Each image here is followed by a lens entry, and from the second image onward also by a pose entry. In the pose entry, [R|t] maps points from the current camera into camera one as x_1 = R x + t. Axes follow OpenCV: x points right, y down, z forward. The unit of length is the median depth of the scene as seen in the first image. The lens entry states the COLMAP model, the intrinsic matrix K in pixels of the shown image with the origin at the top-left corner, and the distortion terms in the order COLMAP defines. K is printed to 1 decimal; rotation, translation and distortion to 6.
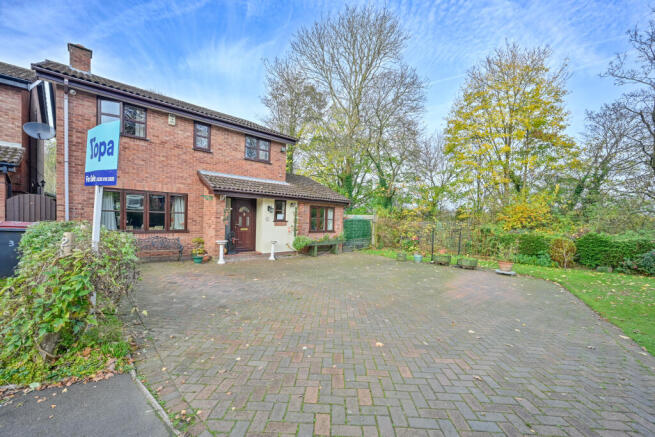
lens RADIAL K [[265.7, 0, 327.0], [0, 265.7, 225.7], [0, 0, 1]] dist [0.003477, 0.000372]
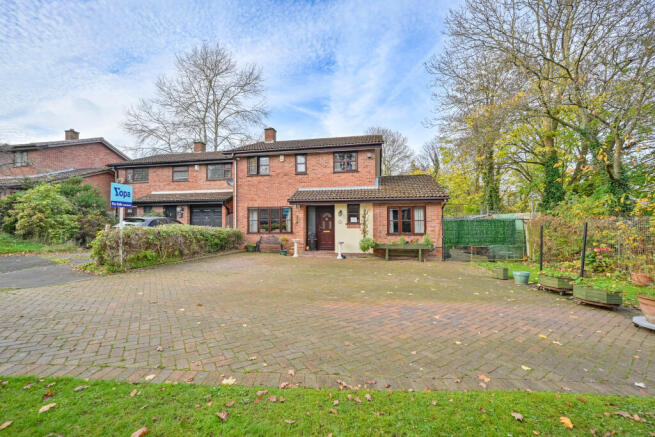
lens RADIAL K [[265.7, 0, 327.0], [0, 265.7, 225.7], [0, 0, 1]] dist [0.003477, 0.000372]
pose [[0.567390, -0.031981, -0.822828, 0.658048], [-0.002973, 0.999159, -0.040885, 0.035201], [0.823444, 0.025644, 0.566818, 0.315404]]
